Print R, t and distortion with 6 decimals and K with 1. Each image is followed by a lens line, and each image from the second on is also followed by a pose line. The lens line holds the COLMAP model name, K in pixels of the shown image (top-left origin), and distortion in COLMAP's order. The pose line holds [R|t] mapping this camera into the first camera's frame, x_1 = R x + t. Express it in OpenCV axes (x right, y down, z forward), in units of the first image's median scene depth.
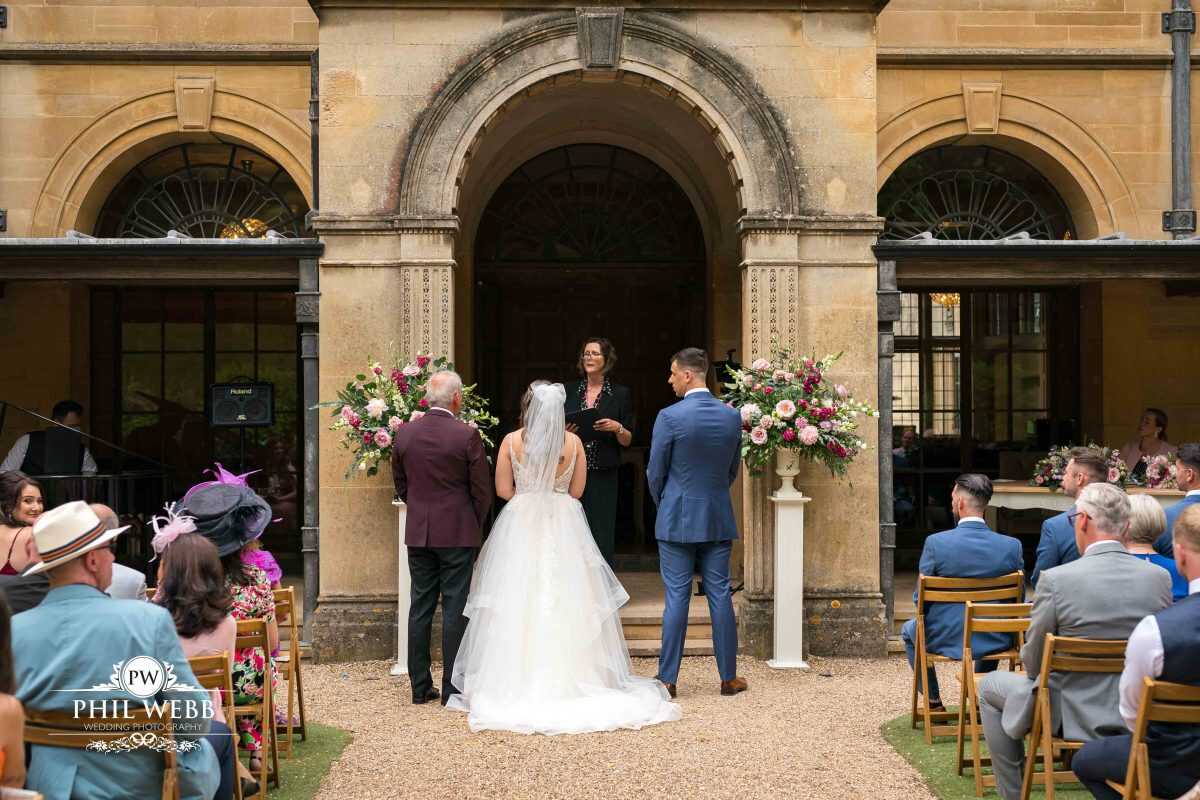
lens RADIAL K [[1767.2, 0, 609.4], [0, 1767.2, 382.2], [0, 0, 1]] dist [-0.005394, 0.000000]
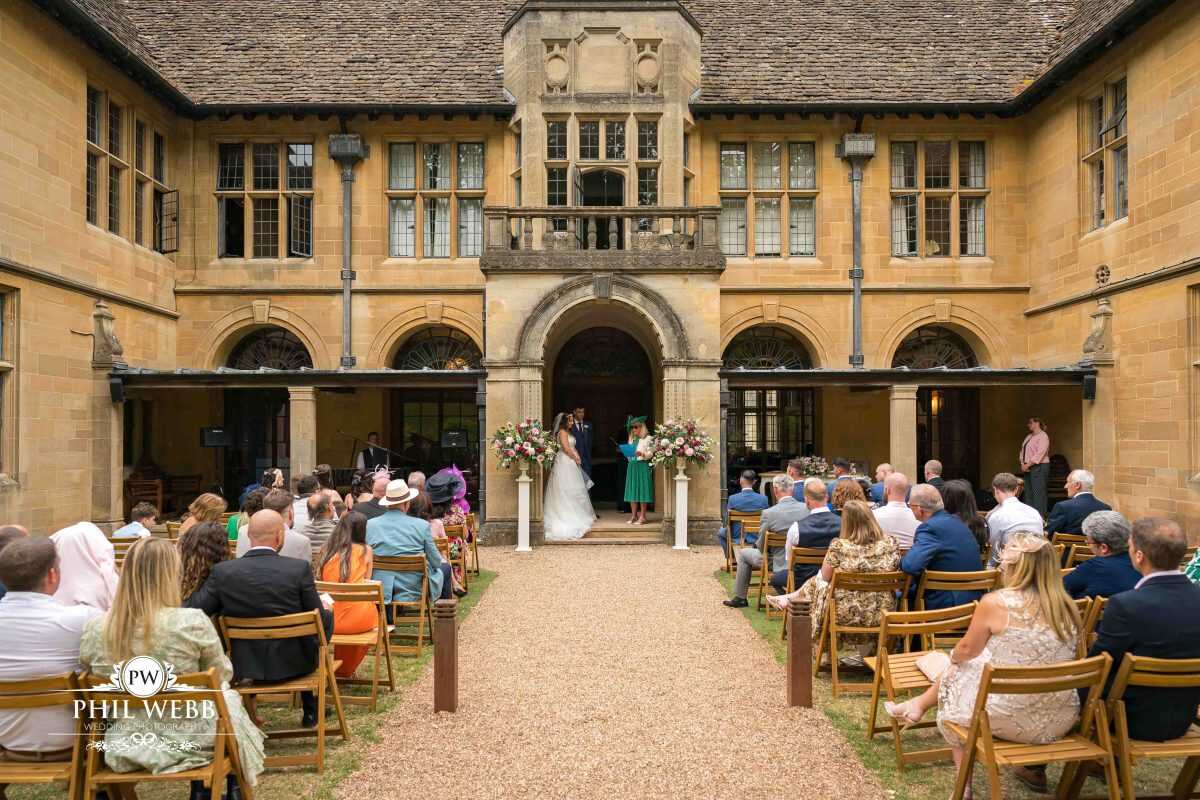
lens RADIAL K [[834.6, 0, 601.7], [0, 834.6, 428.4], [0, 0, 1]] dist [-0.010425, -0.000024]
pose [[0.999476, 0.000501, -0.032354, 0.029477], [-0.000351, 0.999989, 0.004655, -0.007187], [0.032356, -0.004641, 0.999466, -0.127580]]
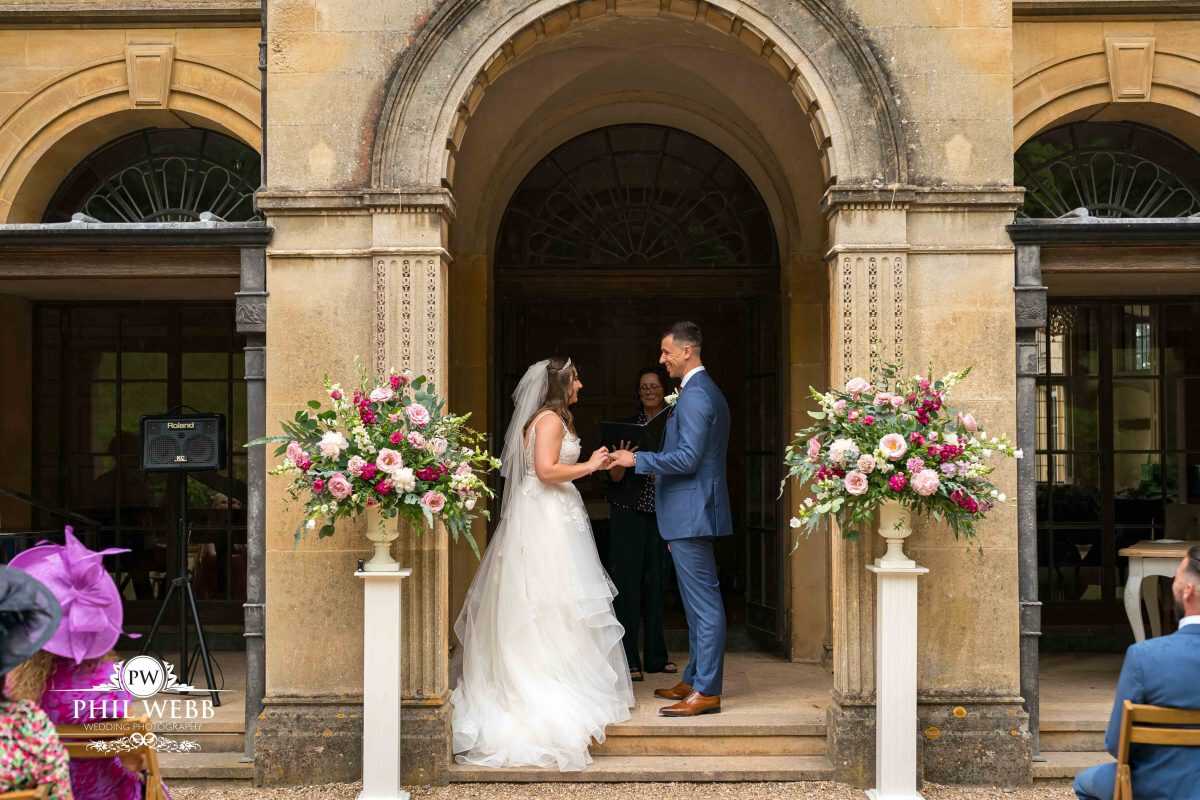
lens RADIAL K [[1681.8, 0, 587.2], [0, 1681.8, 407.6], [0, 0, 1]] dist [-0.014974, 0.000000]
pose [[0.998284, -0.001850, -0.058536, 0.014379], [0.001055, 0.999907, -0.013611, 0.008326], [0.058556, 0.013525, 0.998192, 0.292159]]
